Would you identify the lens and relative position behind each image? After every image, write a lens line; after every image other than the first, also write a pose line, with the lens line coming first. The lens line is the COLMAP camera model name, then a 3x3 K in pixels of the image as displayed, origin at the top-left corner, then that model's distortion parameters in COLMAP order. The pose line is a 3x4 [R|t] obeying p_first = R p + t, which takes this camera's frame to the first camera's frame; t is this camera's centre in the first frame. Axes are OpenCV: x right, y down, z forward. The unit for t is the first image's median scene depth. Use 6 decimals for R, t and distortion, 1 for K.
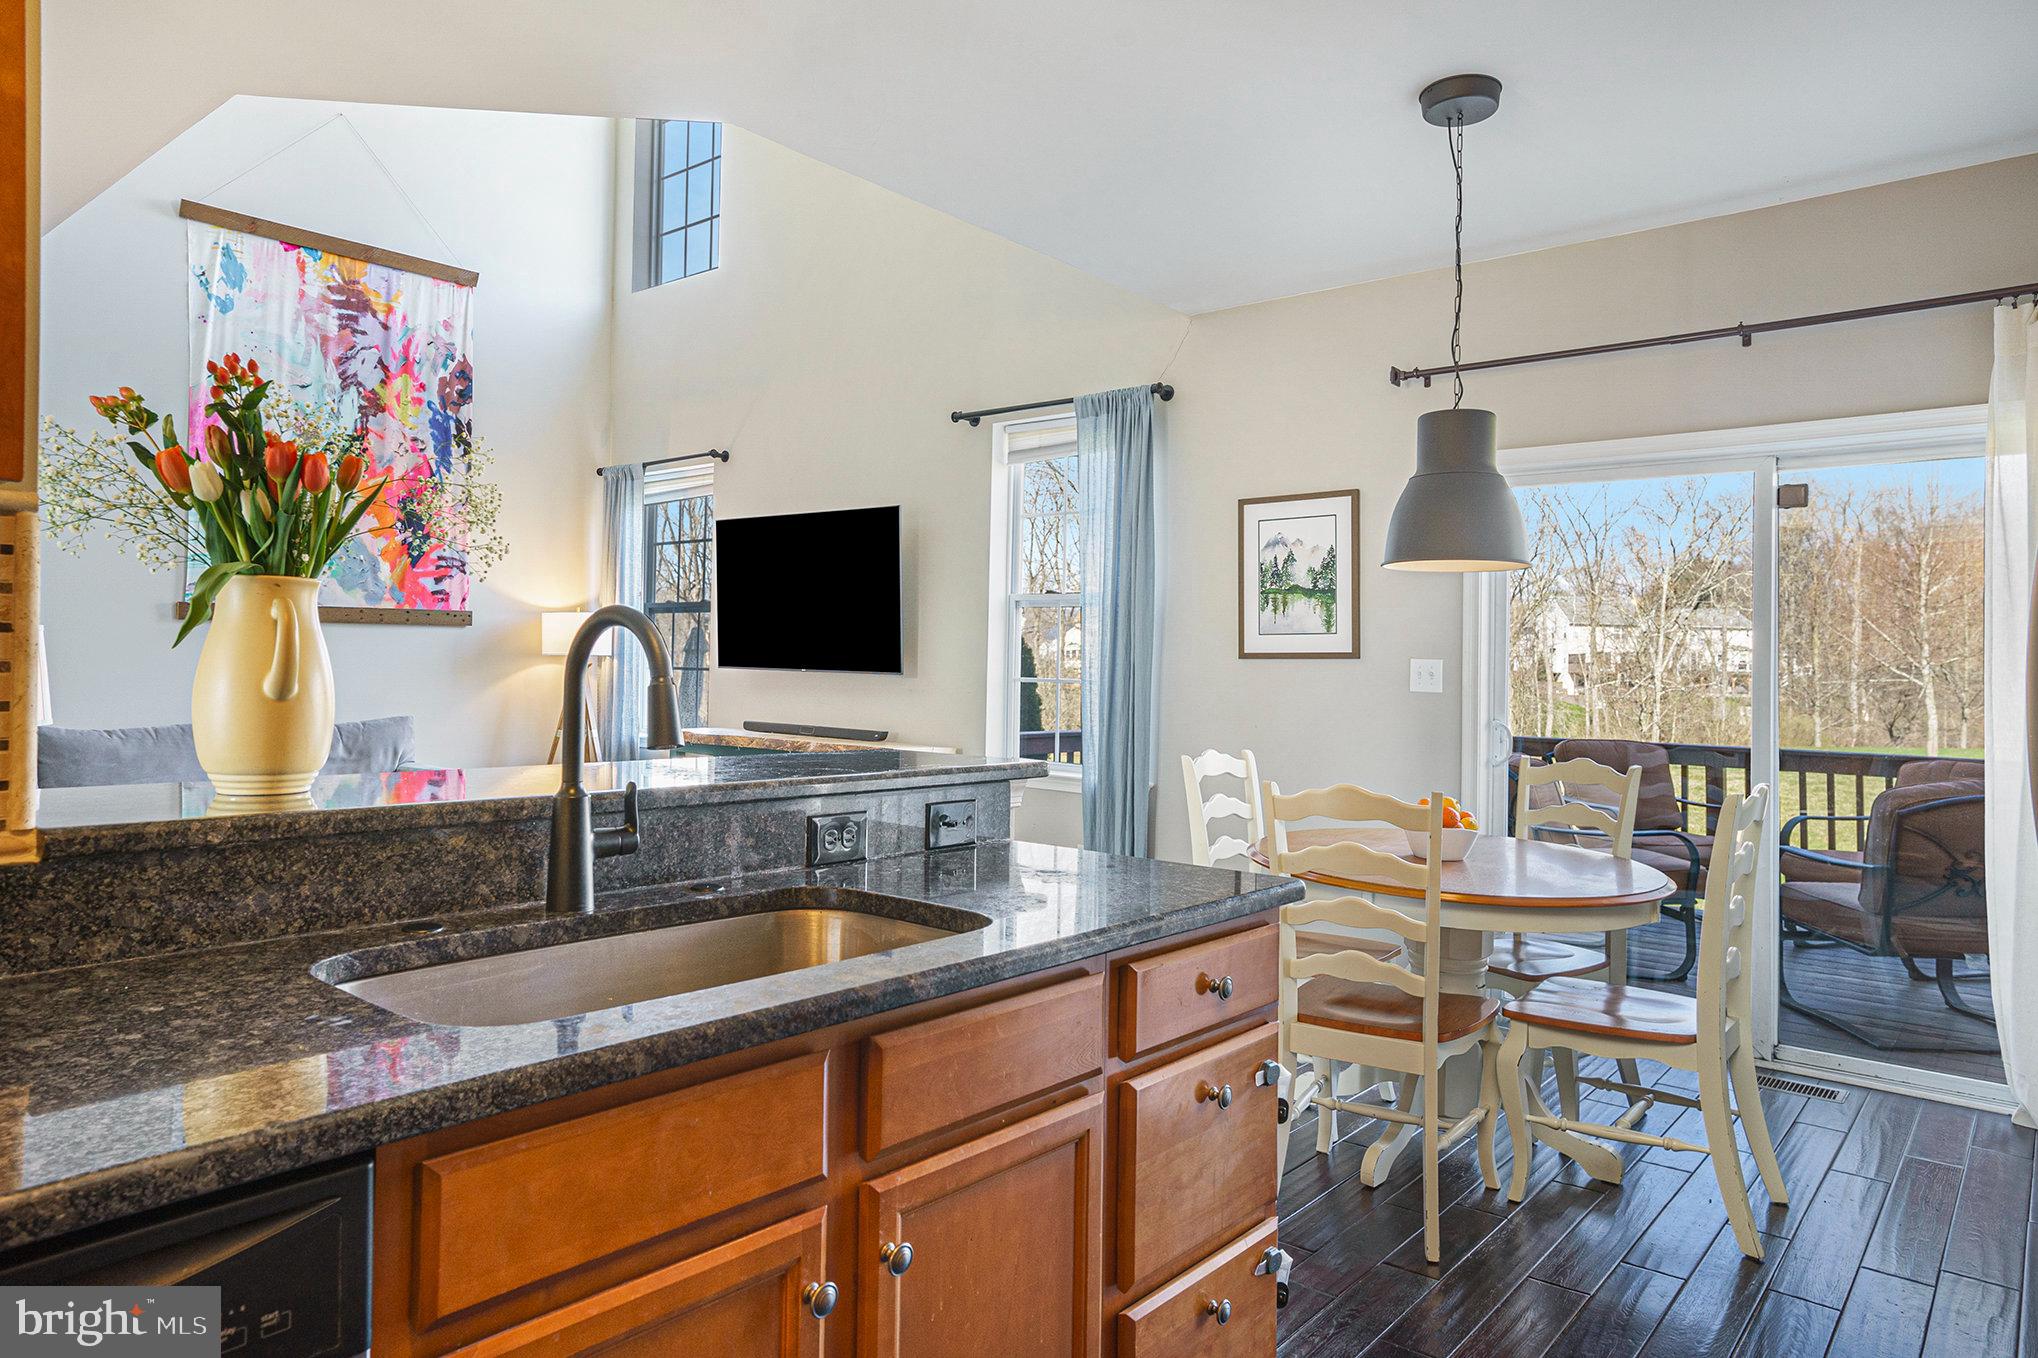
lens RADIAL K [[1280.4, 0, 988.4], [0, 1280.4, 652.2], [0, 0, 1]] dist [-0.001717, 0.025164]
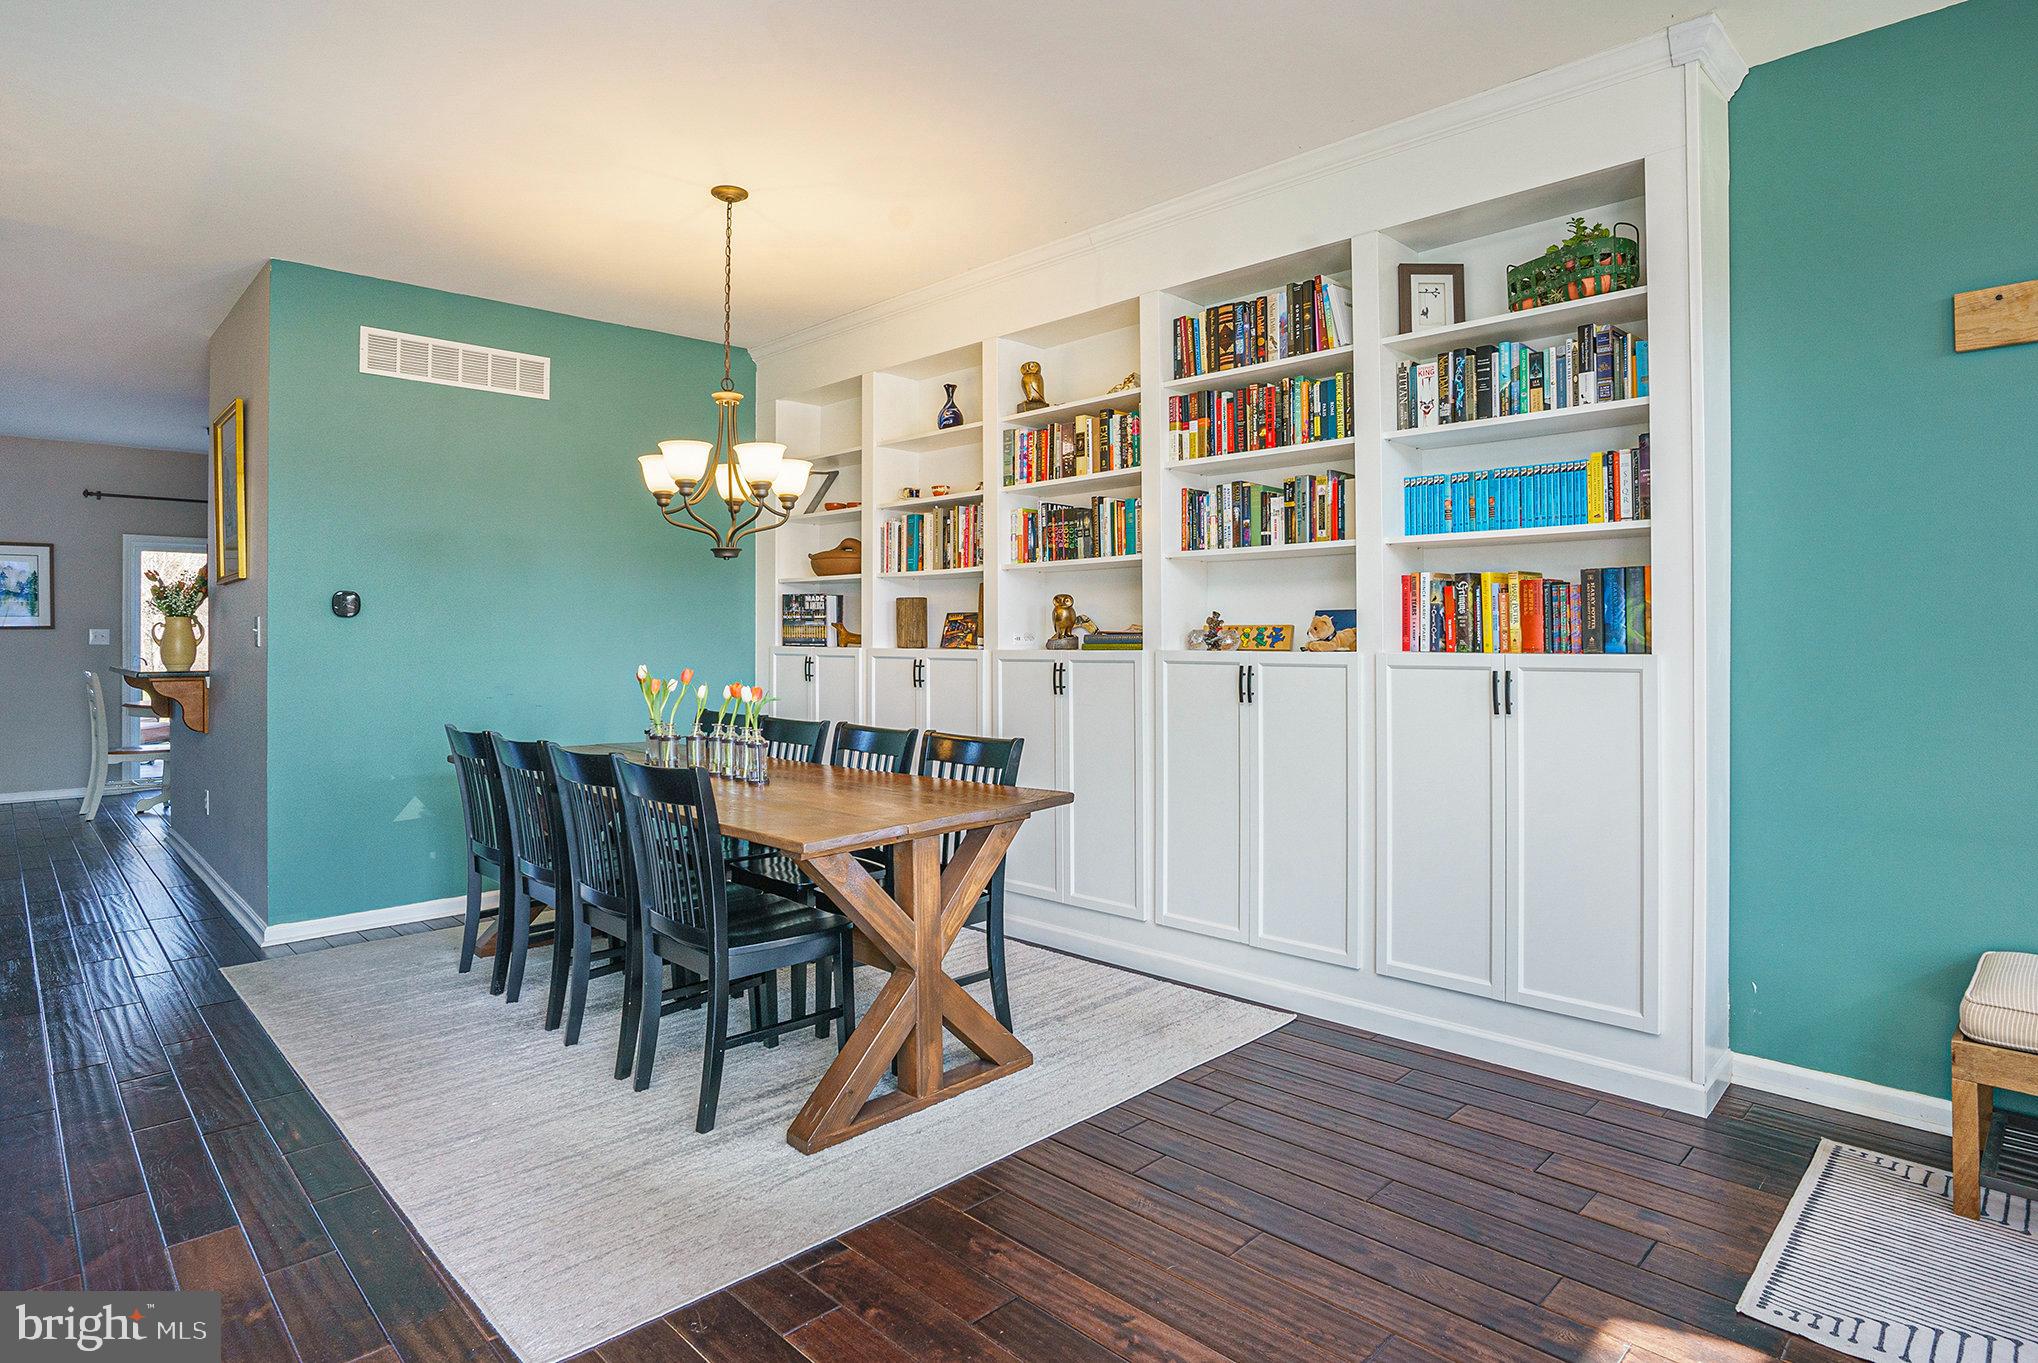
lens RADIAL K [[1101.4, 0, 1023.3], [0, 1101.4, 637.9], [0, 0, 1]] dist [-0.097072, 0.045484]
pose [[0.084193, -0.021167, 0.996225, -0.826862], [-0.002572, 0.999766, 0.021460, -0.013879], [-0.996446, -0.004369, 0.084119, -0.434113]]
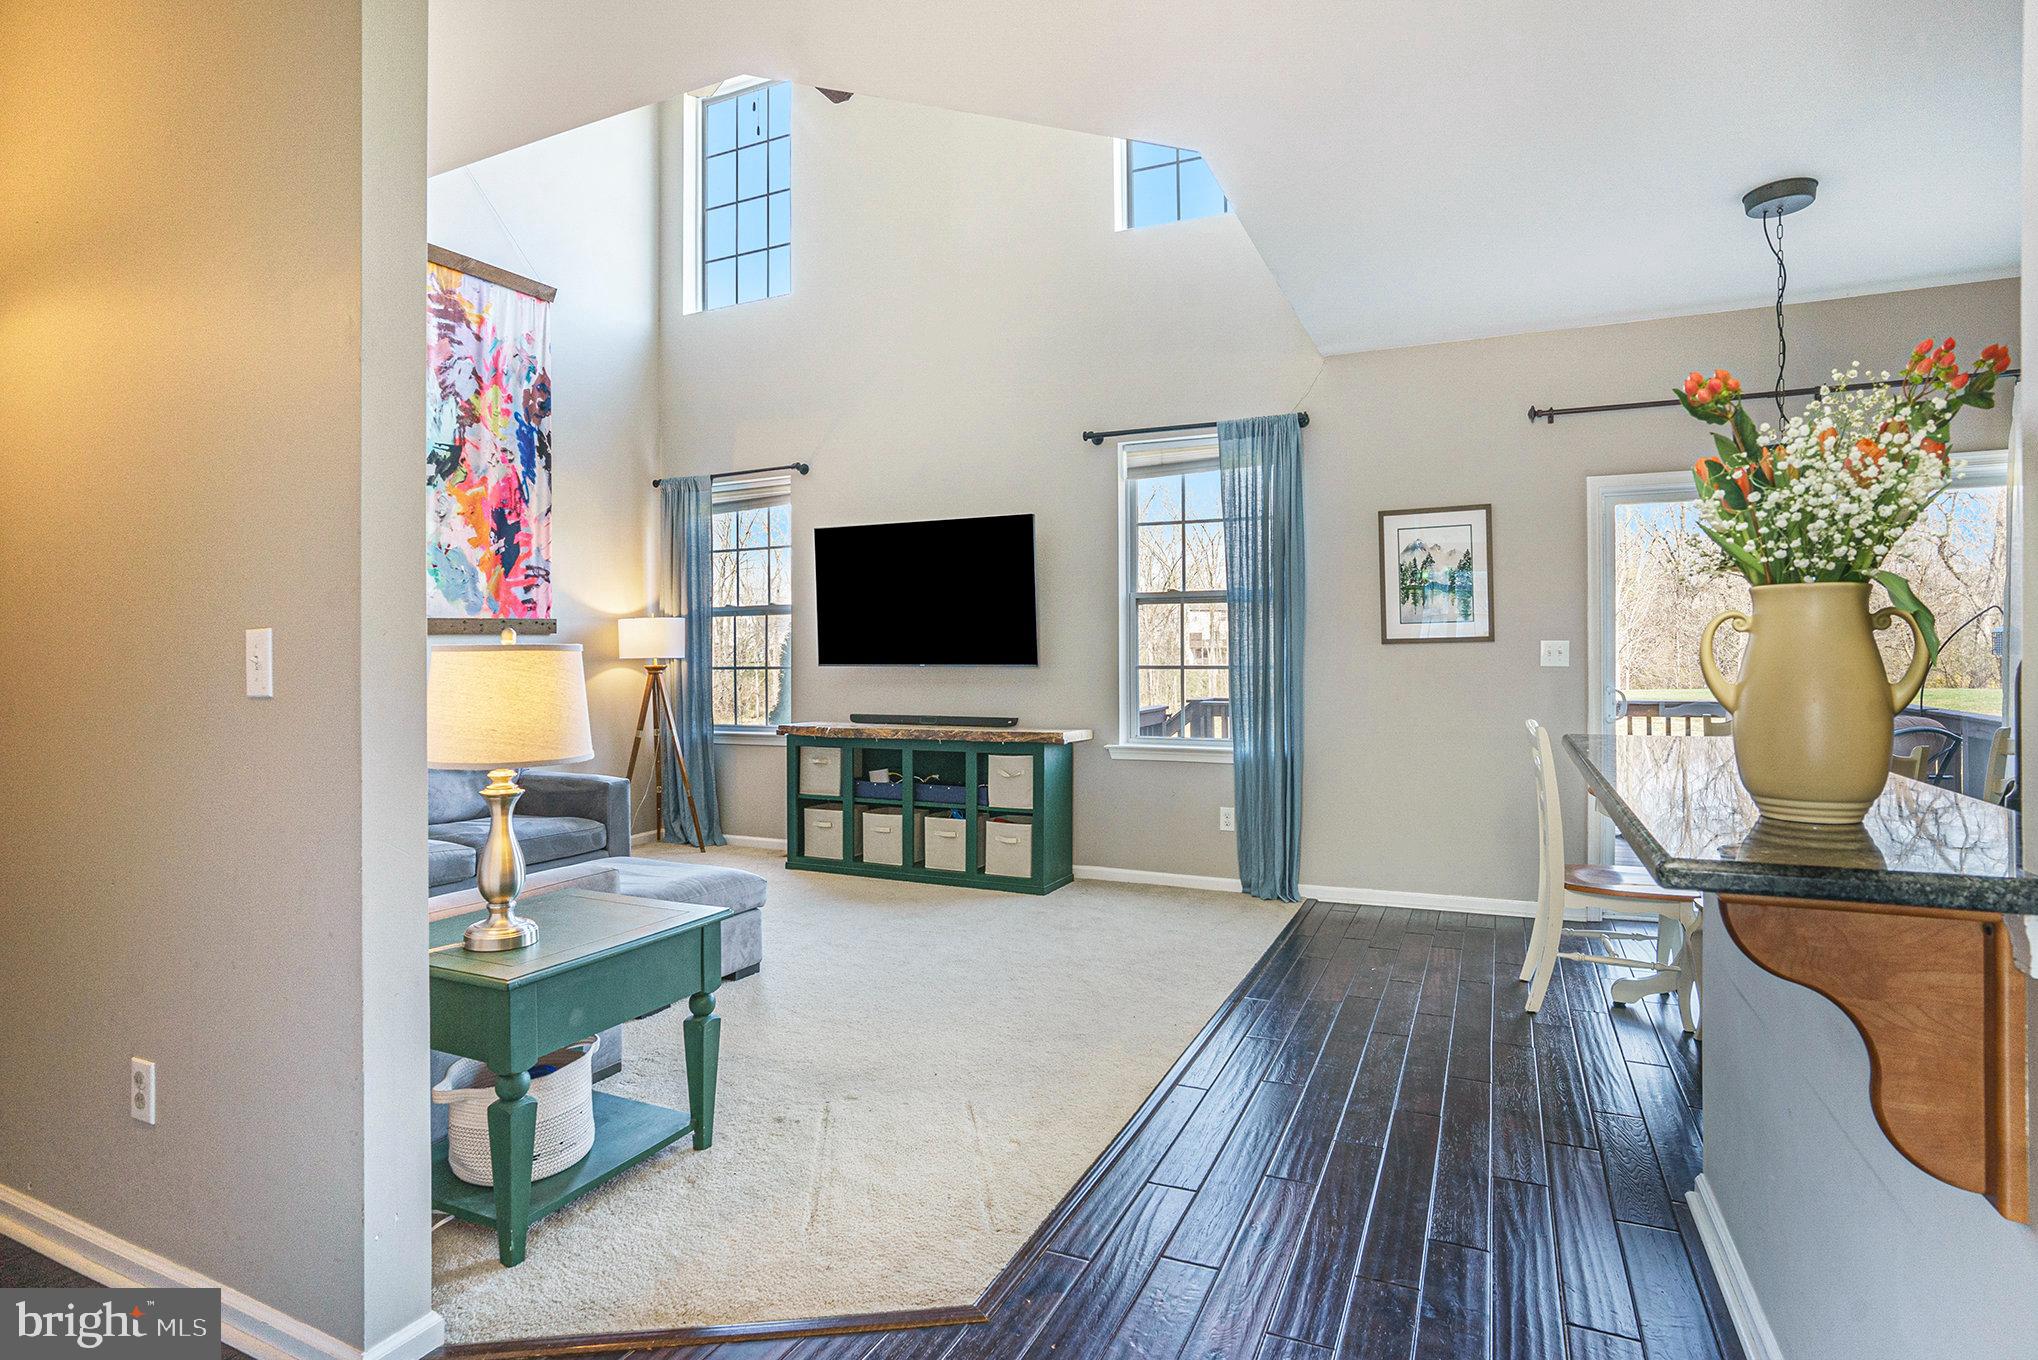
lens RADIAL K [[1074.6, 0, 999.2], [0, 1074.6, 657.0], [0, 0, 1]] dist [-0.053568, 0.000707]
pose [[0.965038, -0.030125, 0.260373, -0.301368], [0.027002, 0.999514, 0.015563, -0.006028], [-0.260716, -0.007988, 0.965383, 0.095121]]
